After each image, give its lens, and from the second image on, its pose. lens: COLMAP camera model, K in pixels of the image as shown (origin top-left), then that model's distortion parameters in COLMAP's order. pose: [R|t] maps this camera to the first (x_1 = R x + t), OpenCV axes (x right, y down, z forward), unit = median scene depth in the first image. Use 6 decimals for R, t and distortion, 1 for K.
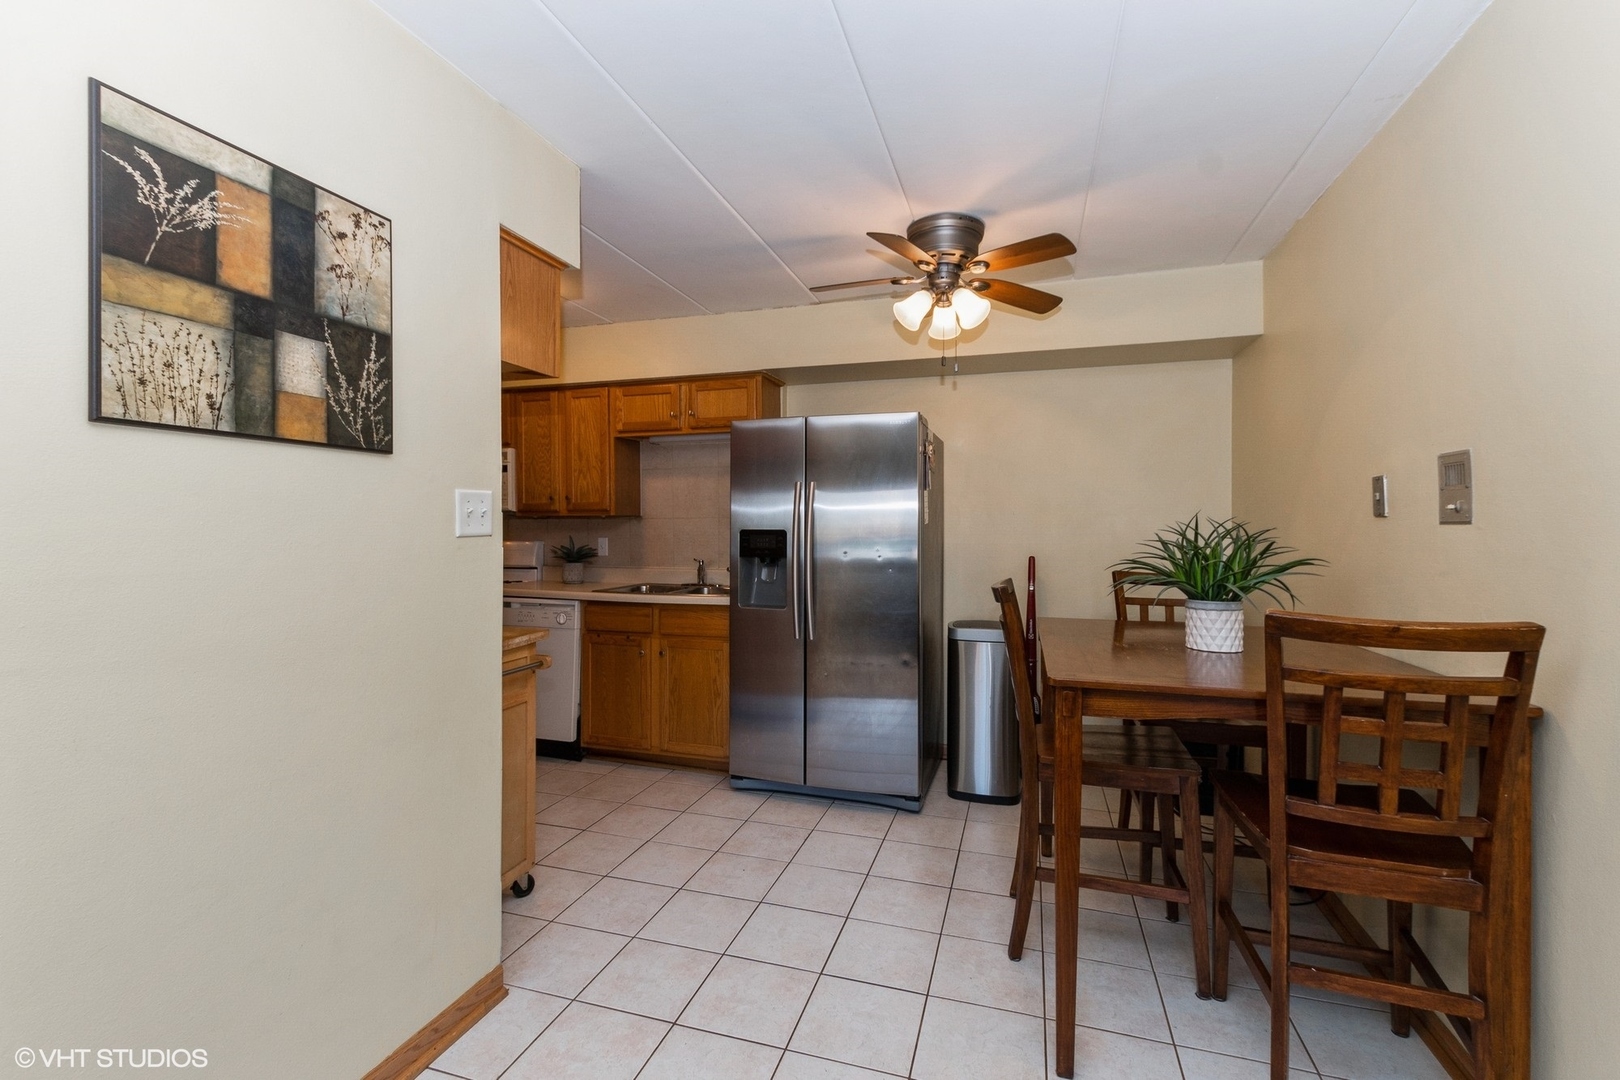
lens RADIAL K [[702.9, 0, 809.9], [0, 702.9, 532.0], [0, 0, 1]] dist [0.007561, -0.002121]
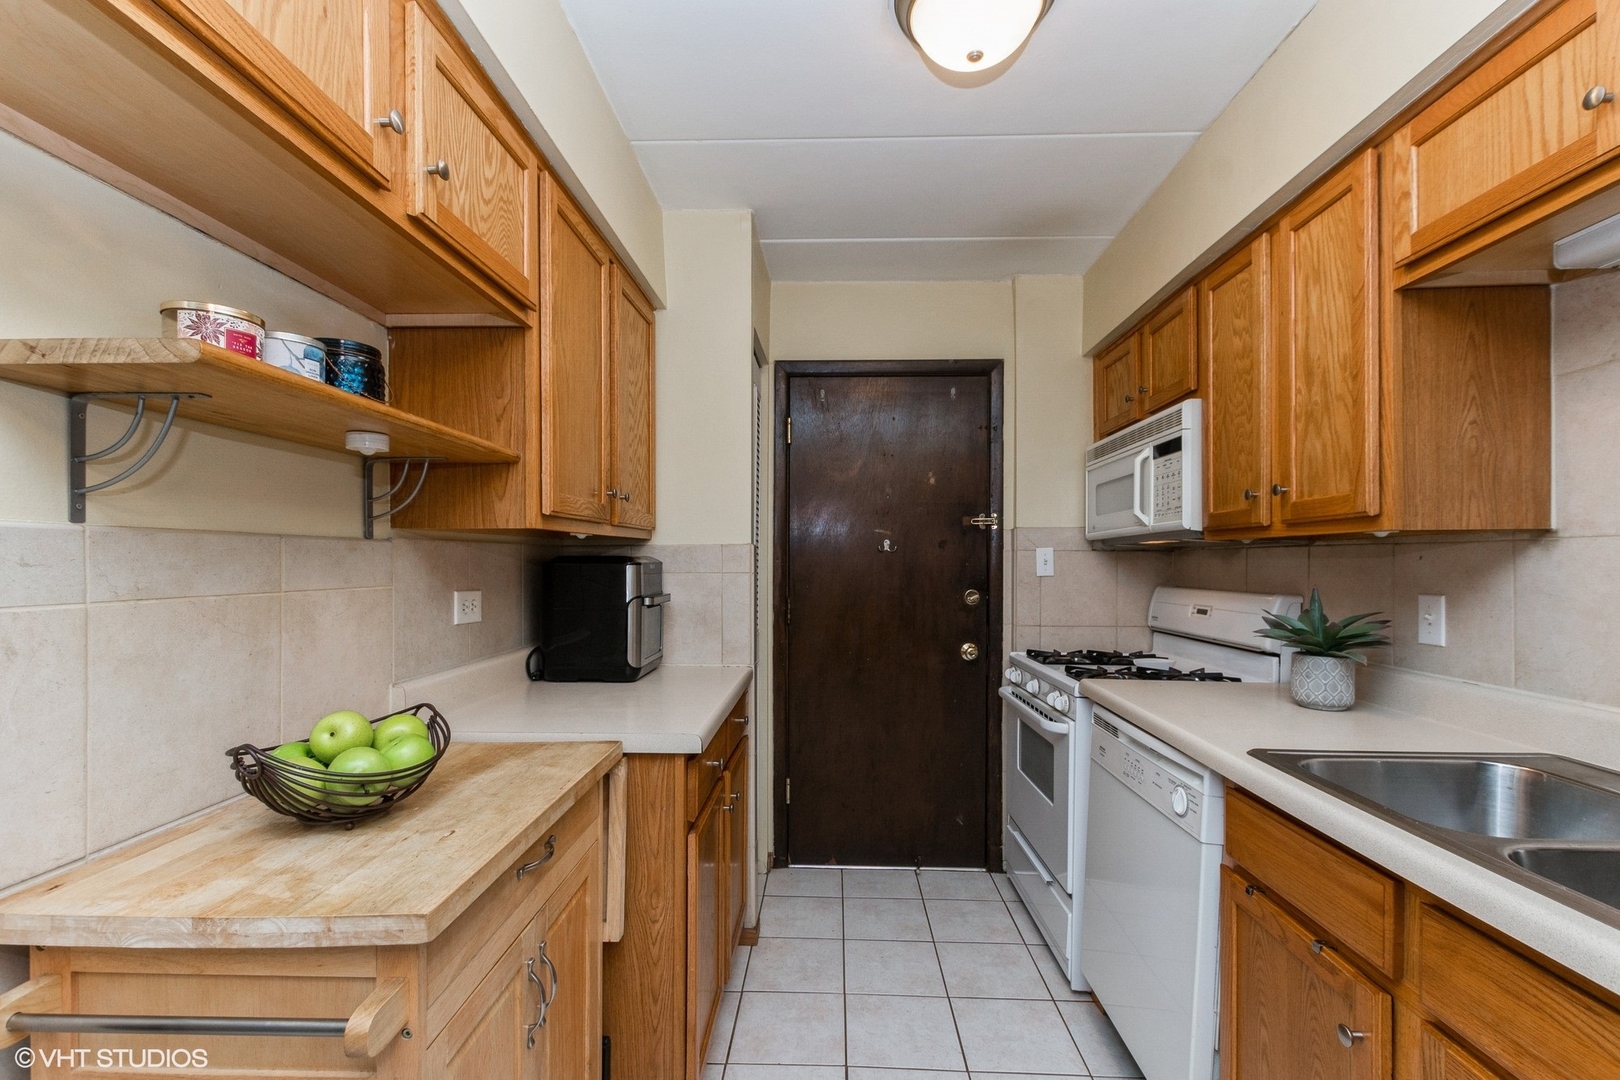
lens RADIAL K [[702.9, 0, 807.4], [0, 702.9, 567.4], [0, 0, 1]] dist [0.007561, -0.002121]
pose [[0.257789, 0.010517, -0.966144, -0.030467], [-0.009847, 0.999917, 0.008257, -0.006463], [0.966151, 0.007385, 0.257871, 0.657208]]
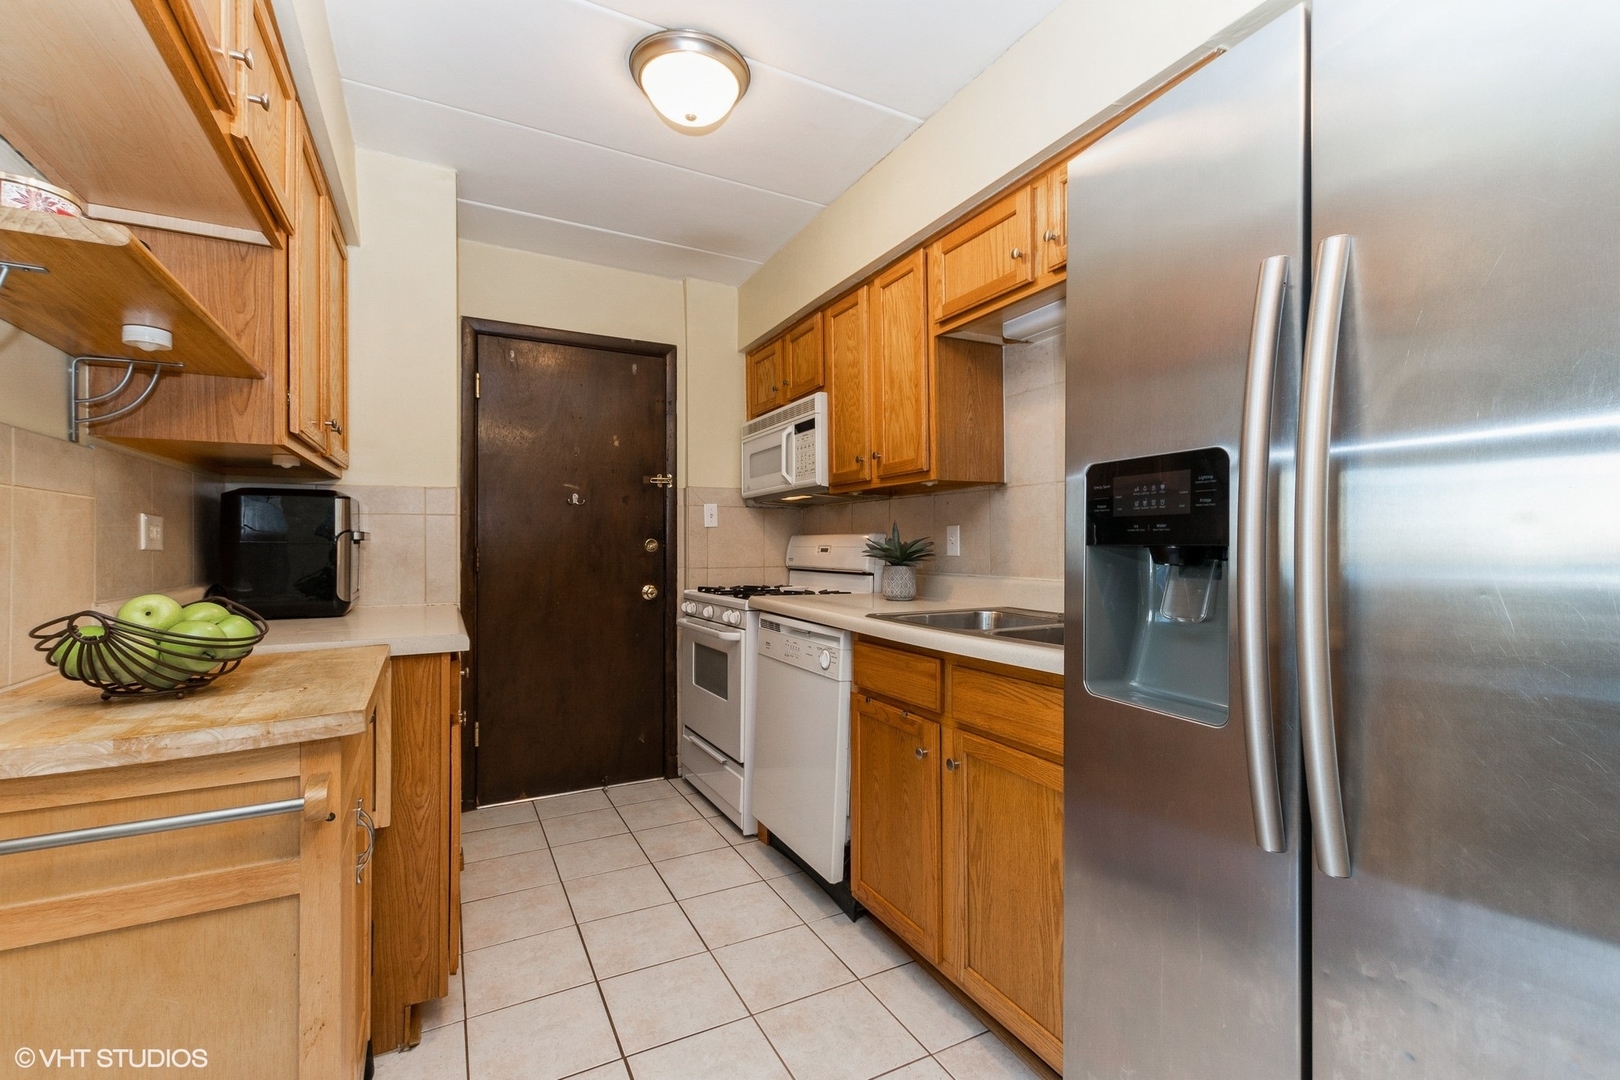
lens RADIAL K [[702.9, 0, 798.0], [0, 702.9, 540.3], [0, 0, 1]] dist [0.007561, -0.002121]
pose [[0.697431, -0.004304, -0.716639, 0.039159], [-0.006984, 0.999894, -0.012802, 0.031540], [0.716618, 0.013934, 0.697327, 0.547810]]
